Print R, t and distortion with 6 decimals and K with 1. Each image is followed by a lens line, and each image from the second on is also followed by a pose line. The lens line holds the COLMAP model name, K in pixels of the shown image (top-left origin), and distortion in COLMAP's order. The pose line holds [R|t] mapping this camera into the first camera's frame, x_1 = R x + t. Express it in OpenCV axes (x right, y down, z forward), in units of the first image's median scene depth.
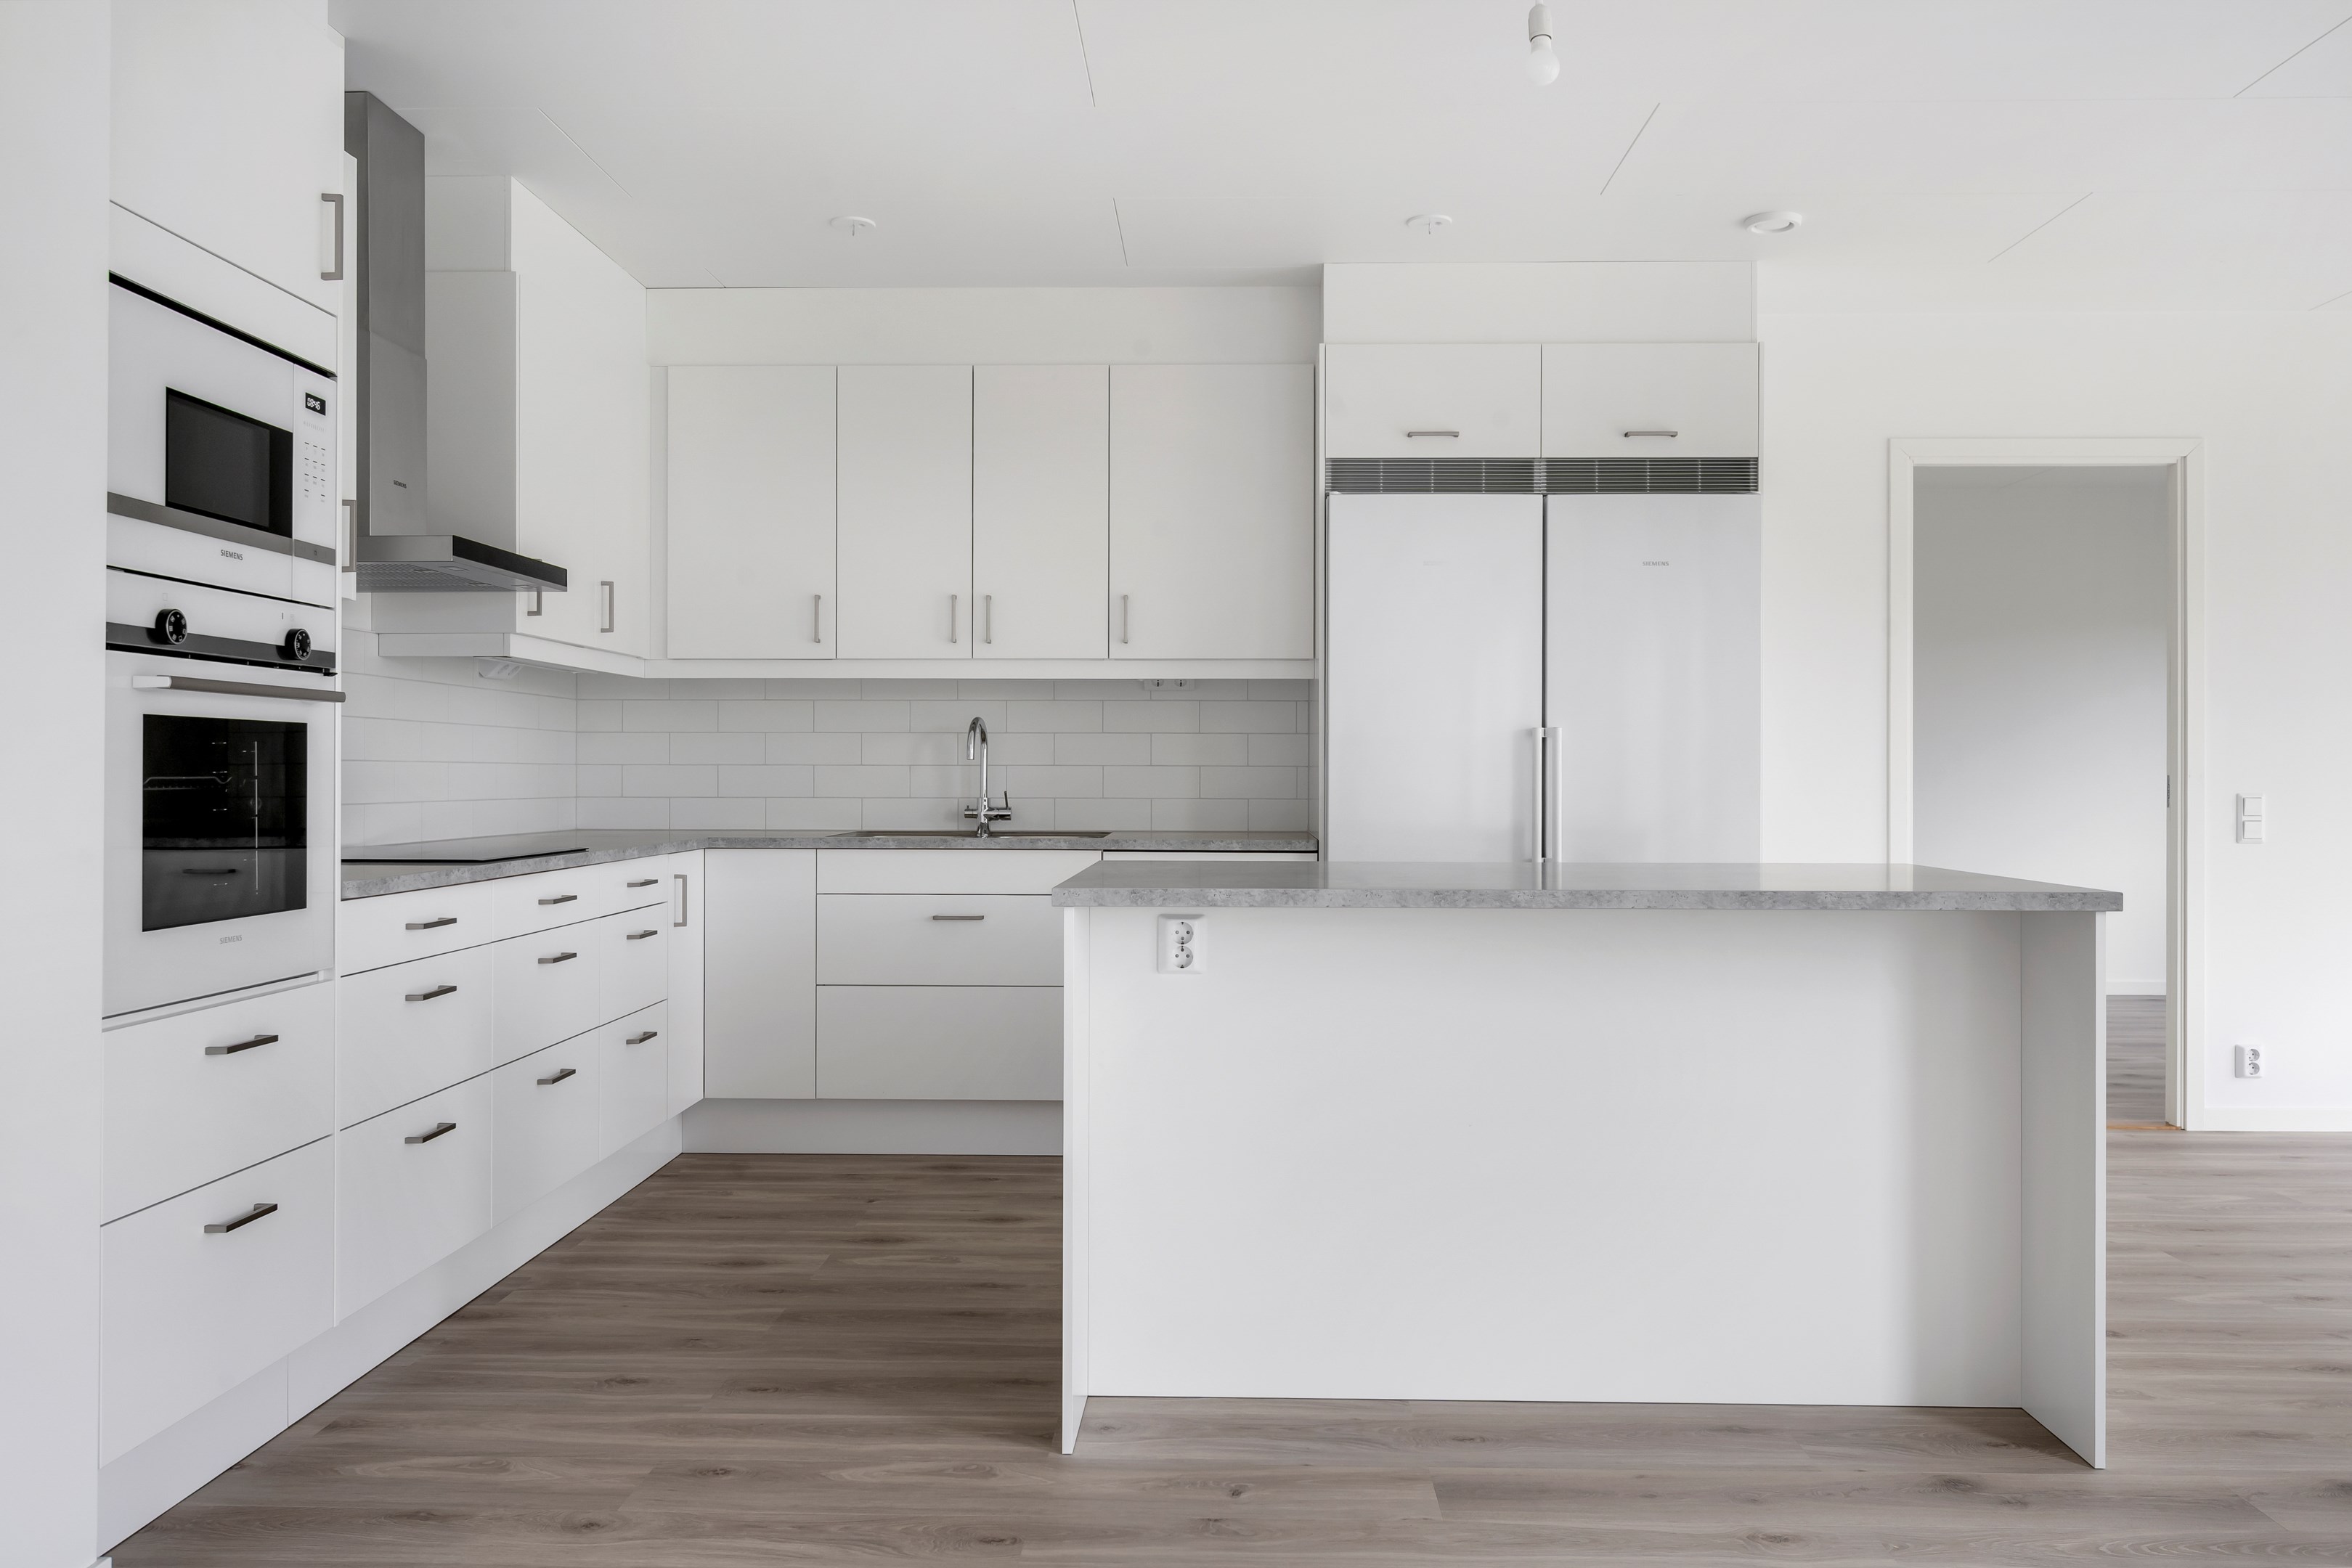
lens RADIAL K [[1765.5, 0, 1188.9], [0, 1765.5, 773.6], [0, 0, 1]] dist [-0.000564, 0.003646]
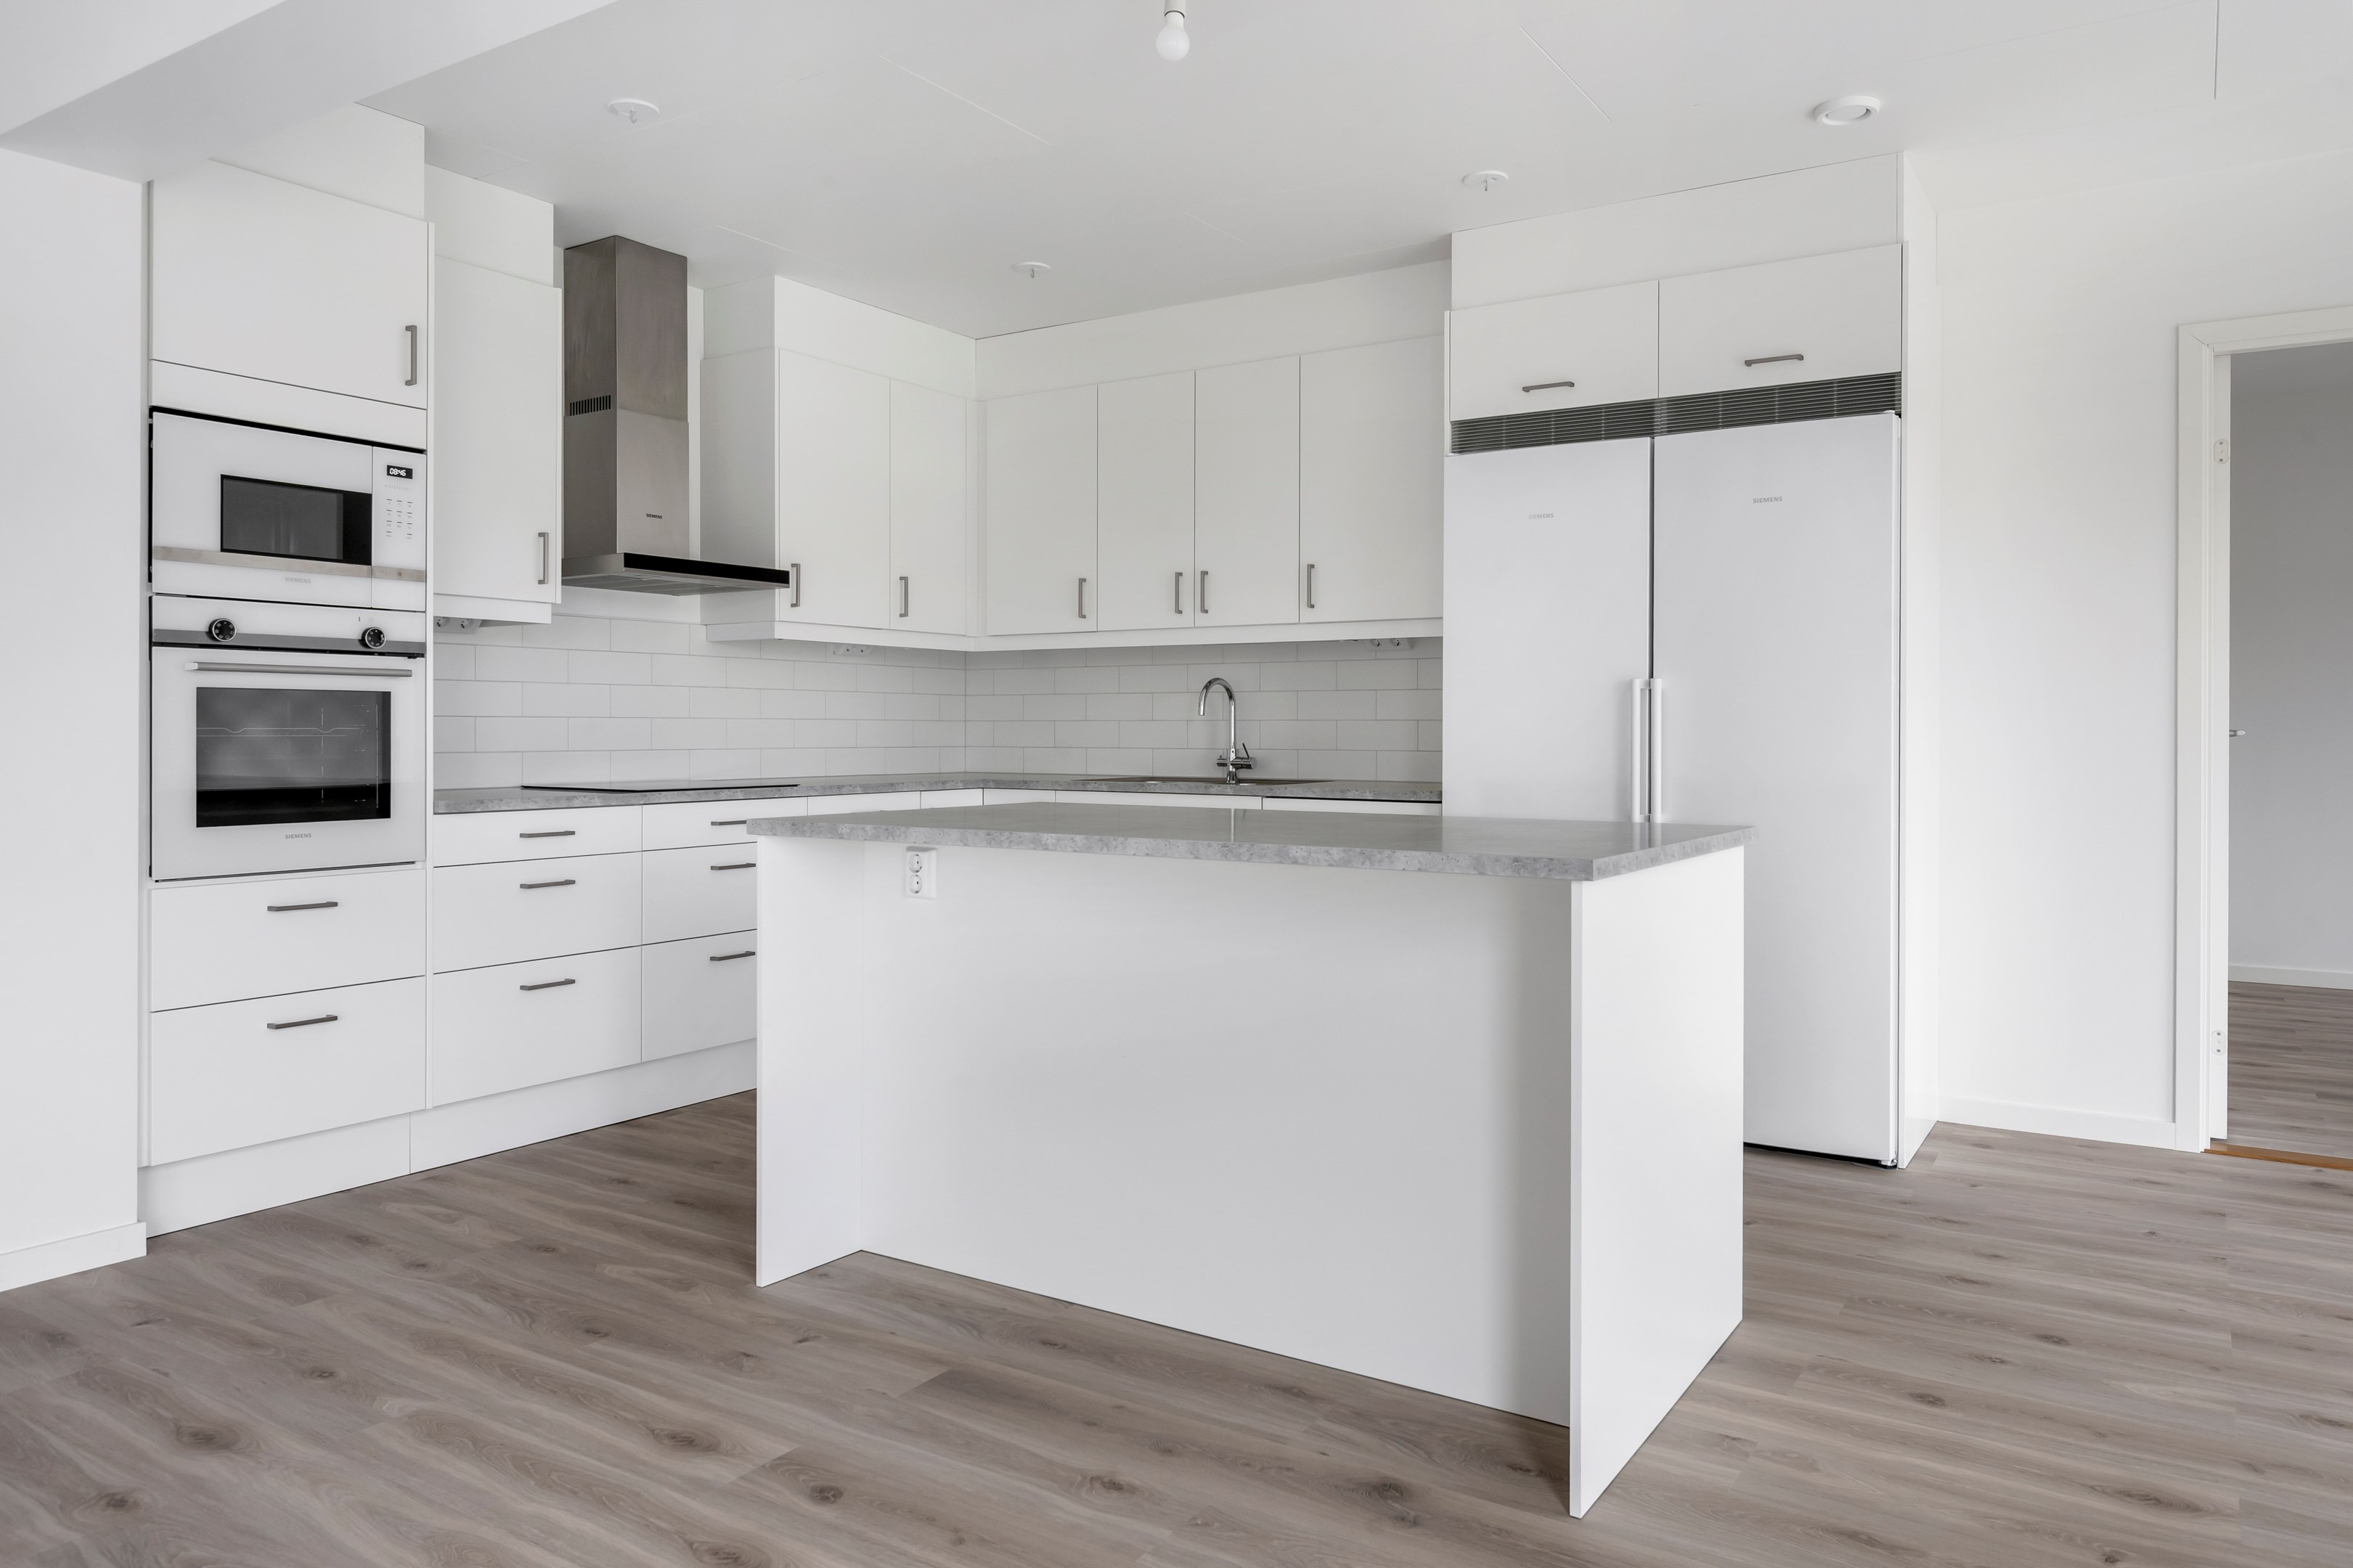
lens RADIAL K [[1572.5, 0, 1190.3], [0, 1572.5, 735.9], [0, 0, 1]] dist [-0.001421, -0.005364]
pose [[0.854369, 0.001198, -0.519666, 0.492625], [0.000345, 0.999996, 0.002873, 0.003148], [0.519667, -0.002634, 0.854365, 0.154904]]
